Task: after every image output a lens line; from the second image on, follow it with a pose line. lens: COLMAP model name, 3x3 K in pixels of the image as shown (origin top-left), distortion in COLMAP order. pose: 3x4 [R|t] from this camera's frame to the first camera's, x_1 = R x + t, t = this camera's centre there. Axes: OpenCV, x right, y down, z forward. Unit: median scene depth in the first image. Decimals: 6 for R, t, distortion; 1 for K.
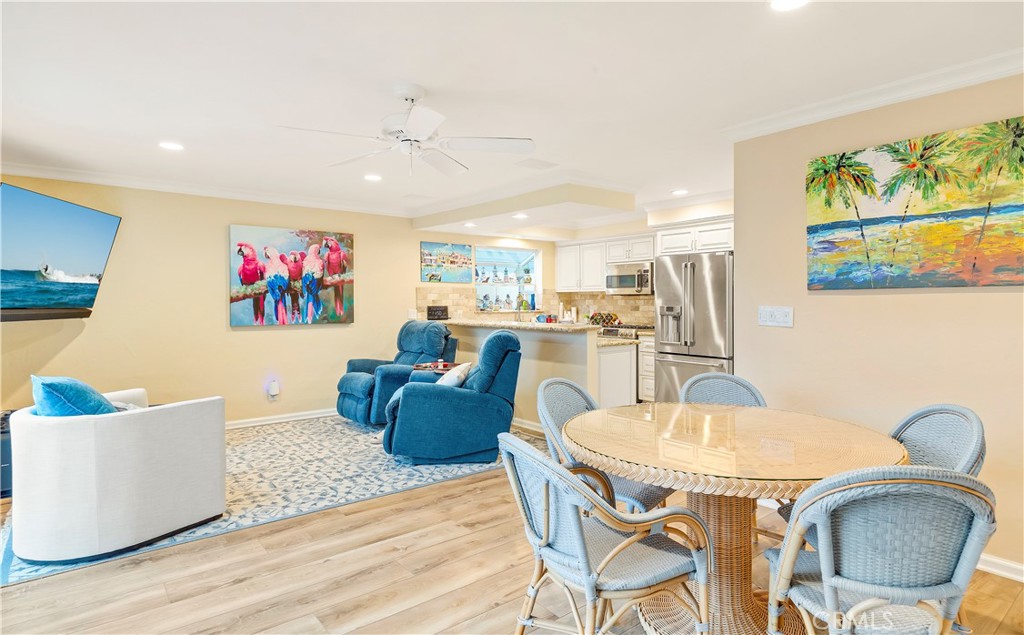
lens RADIAL K [[547.3, 0, 510.4], [0, 547.3, 304.9], [0, 0, 1]] dist [-0.000626, 0.000081]
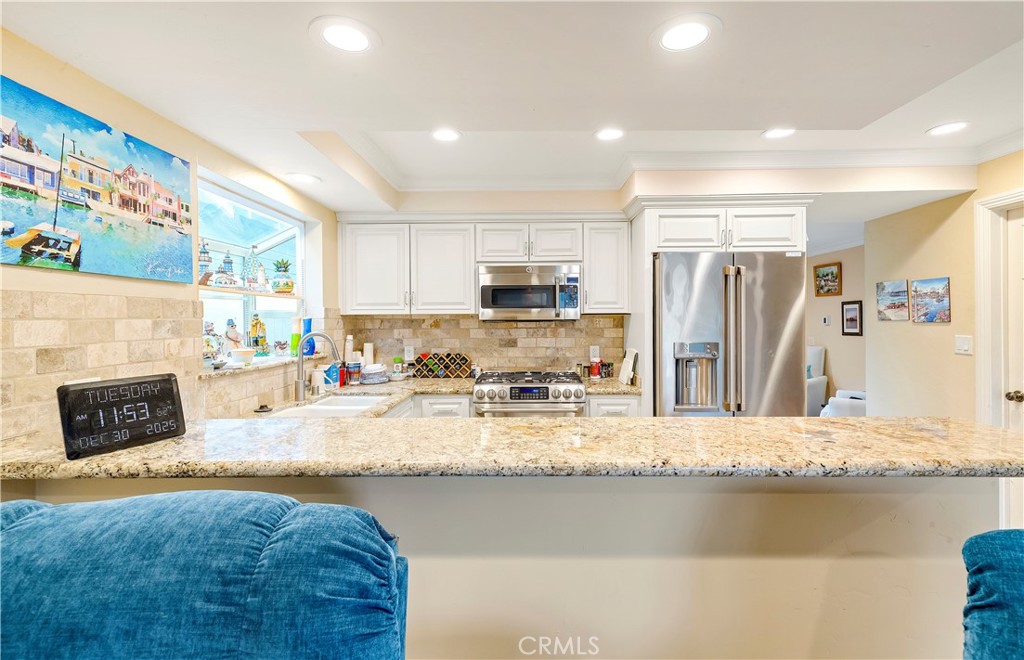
lens RADIAL K [[459.8, 0, 512.0], [0, 459.8, 330.0], [0, 0, 1]] dist [-0.000981, -0.000115]
pose [[0.642186, -0.018952, 0.766314, -0.190475], [0.008544, 0.999809, 0.017567, -0.021038], [-0.766501, -0.004734, 0.642226, 0.850966]]
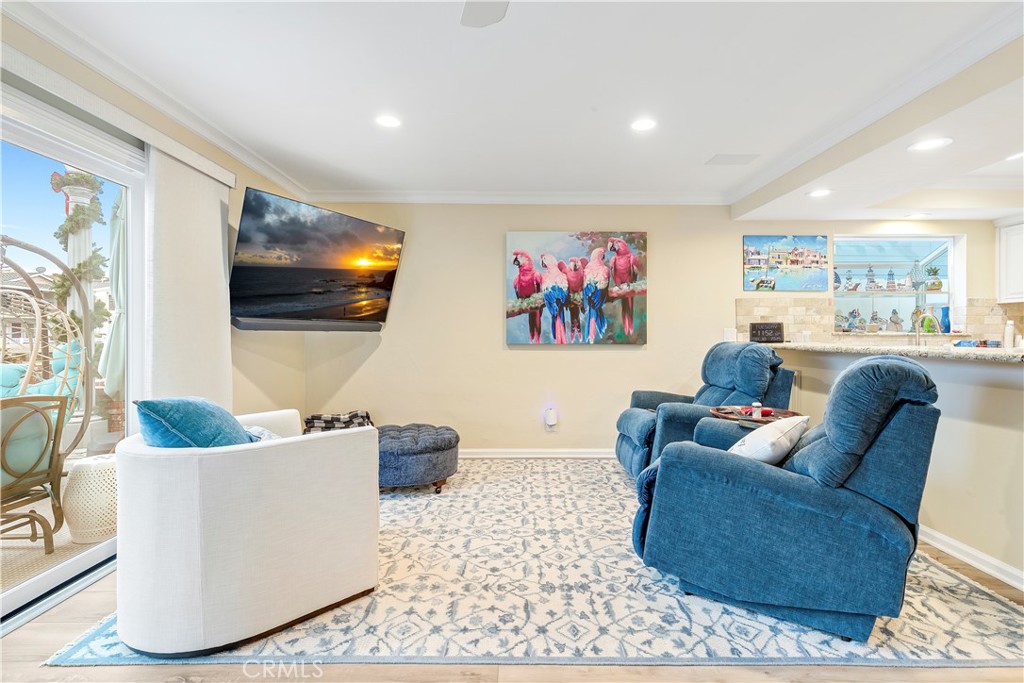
lens RADIAL K [[480.5, 0, 517.9], [0, 480.5, 332.8], [0, 0, 1]] dist [0.005839, 0.000468]
pose [[0.787622, 0.002167, -0.616155, -0.005370], [-0.007889, 0.999947, -0.006568, 0.023527], [0.616109, 0.010034, 0.787597, 0.357696]]
